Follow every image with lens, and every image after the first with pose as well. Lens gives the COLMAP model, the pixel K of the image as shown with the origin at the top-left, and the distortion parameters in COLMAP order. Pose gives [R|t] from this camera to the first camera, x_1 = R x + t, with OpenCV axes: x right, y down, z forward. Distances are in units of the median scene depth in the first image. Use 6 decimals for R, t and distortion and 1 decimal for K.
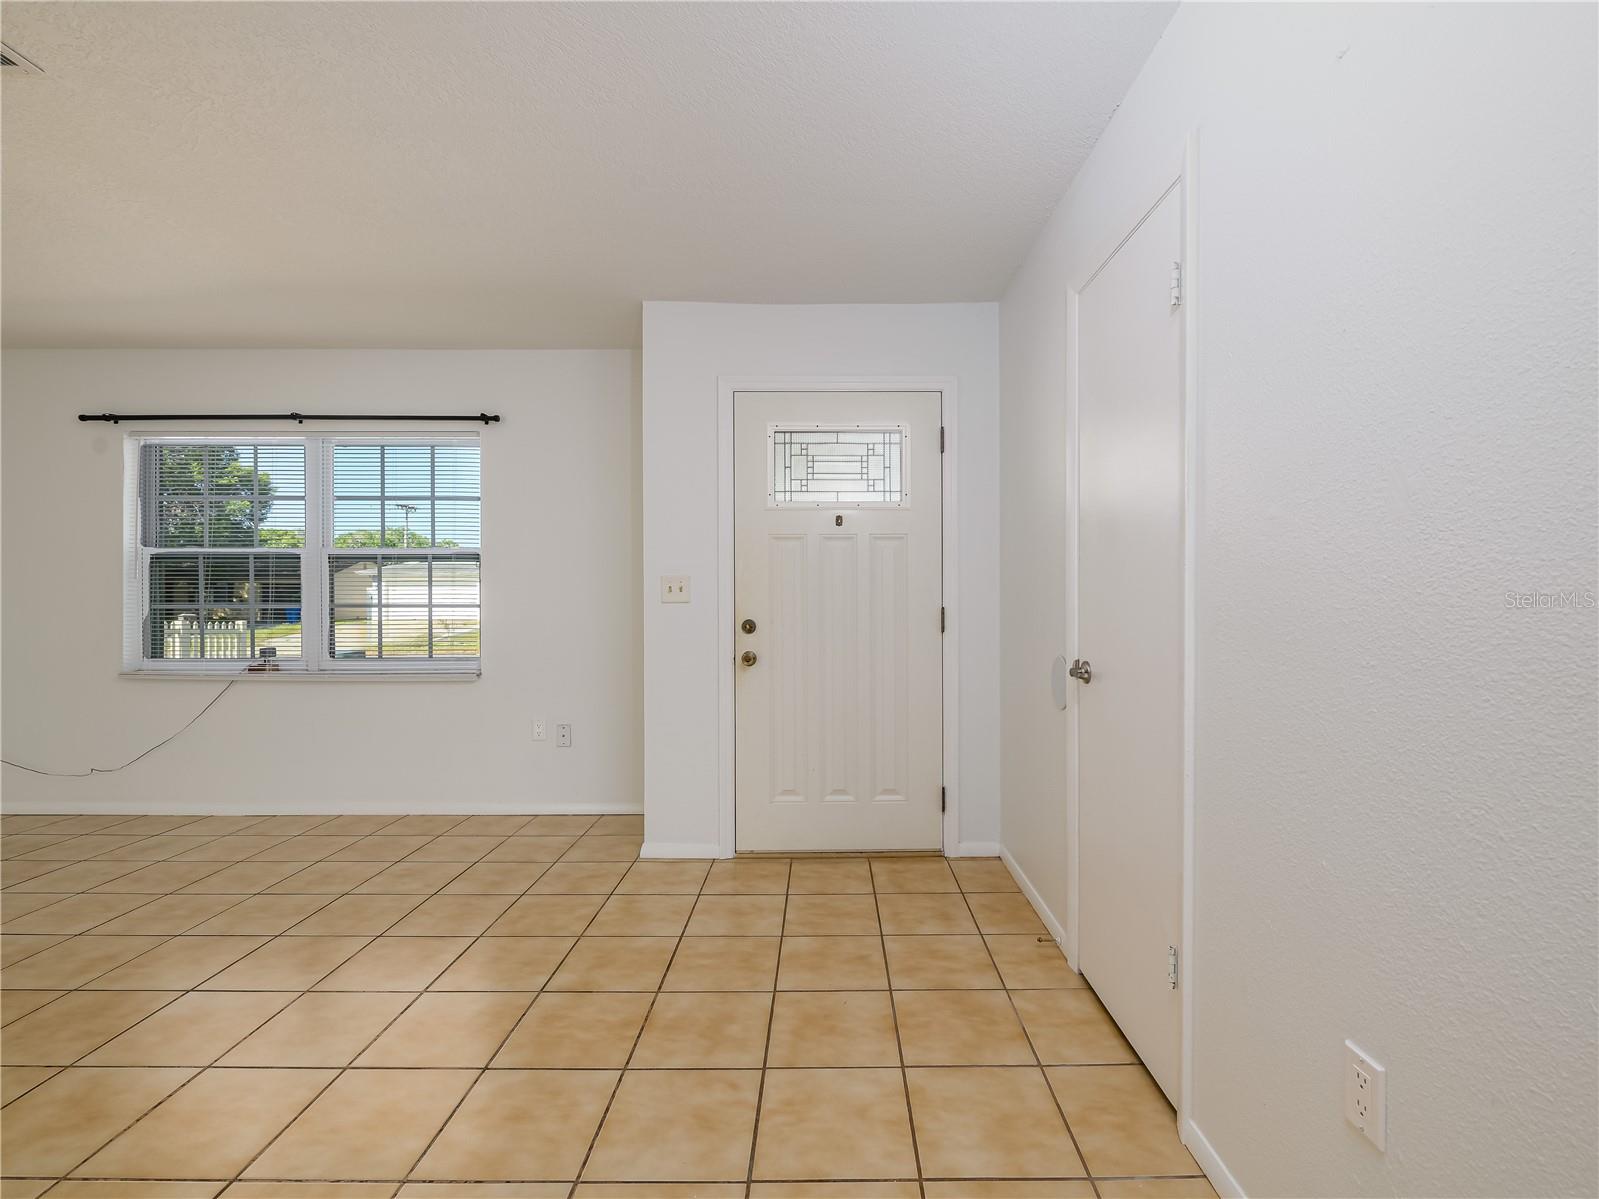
lens RADIAL K [[713.1, 0, 807.0], [0, 713.1, 588.5], [0, 0, 1]] dist [0.001328, -0.004700]
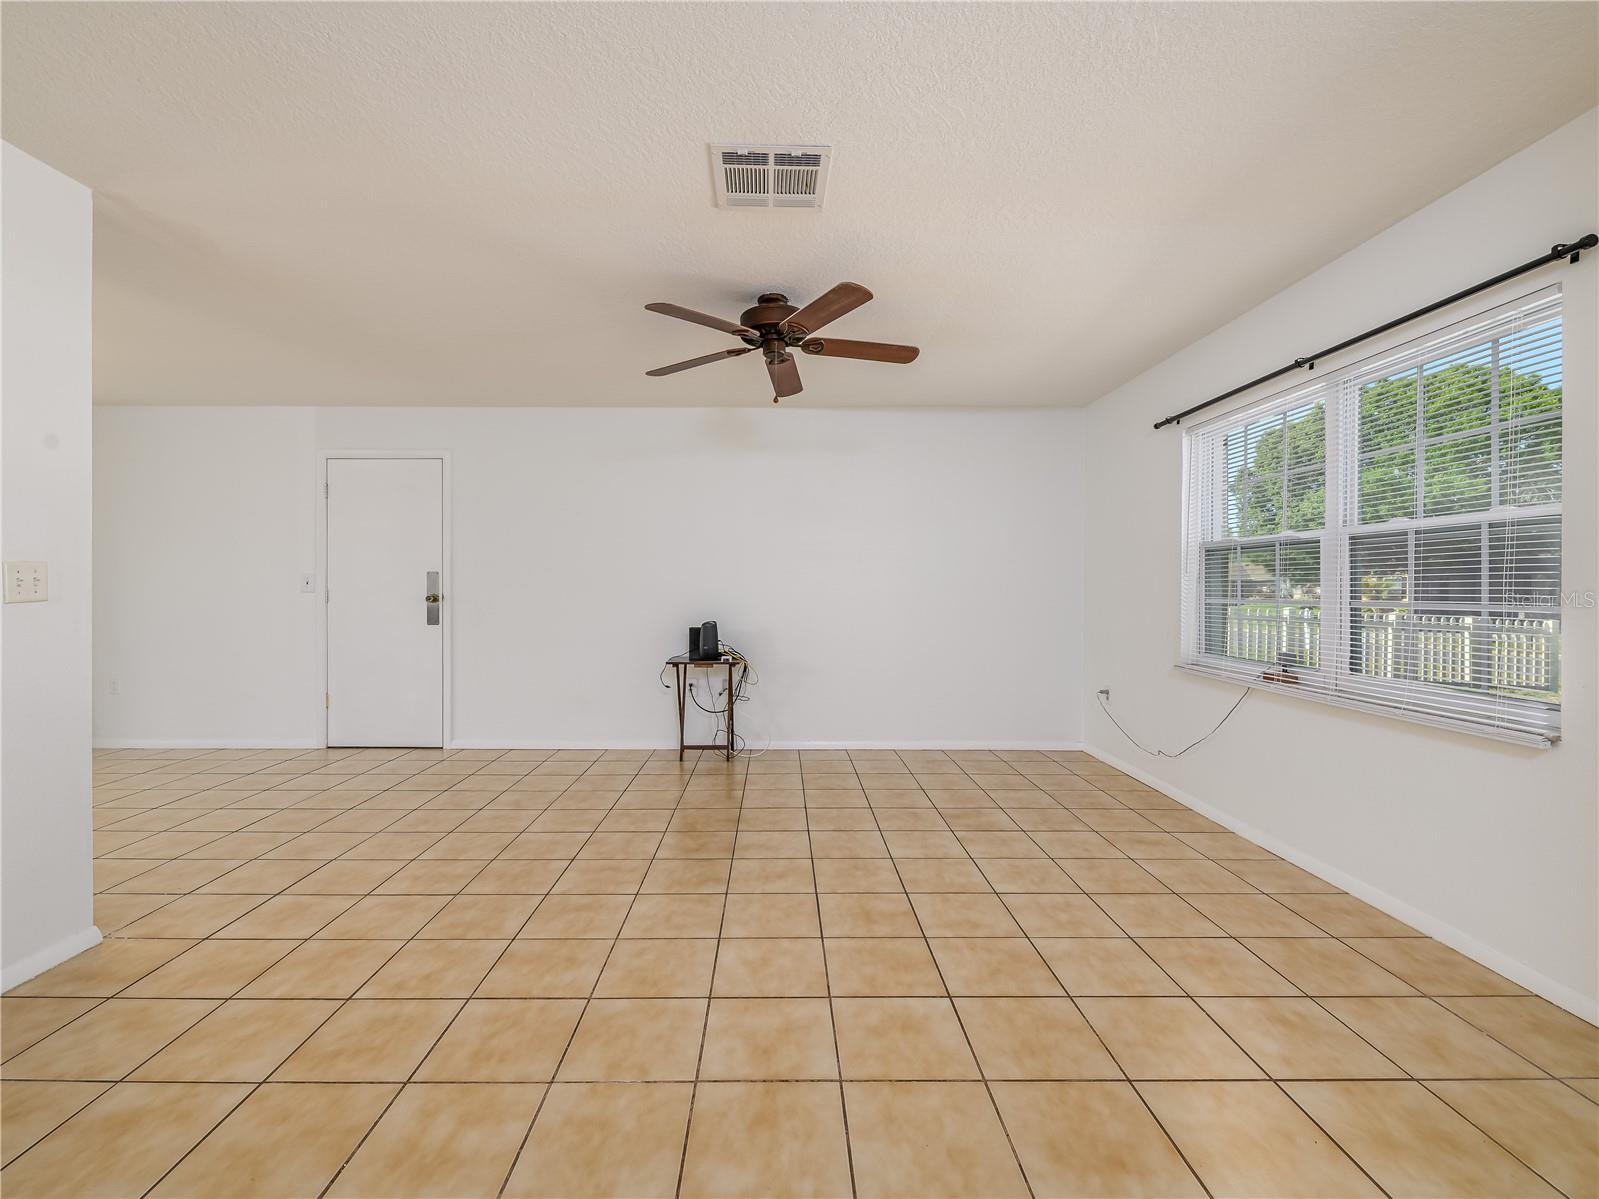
lens RADIAL K [[713.1, 0, 807.0], [0, 713.1, 588.5], [0, 0, 1]] dist [0.001328, -0.004700]
pose [[0.032077, 0.001480, -0.999484, 0.059122], [0.005499, 0.999984, 0.001658, 0.004769], [0.999470, -0.005549, 0.032068, 0.489432]]
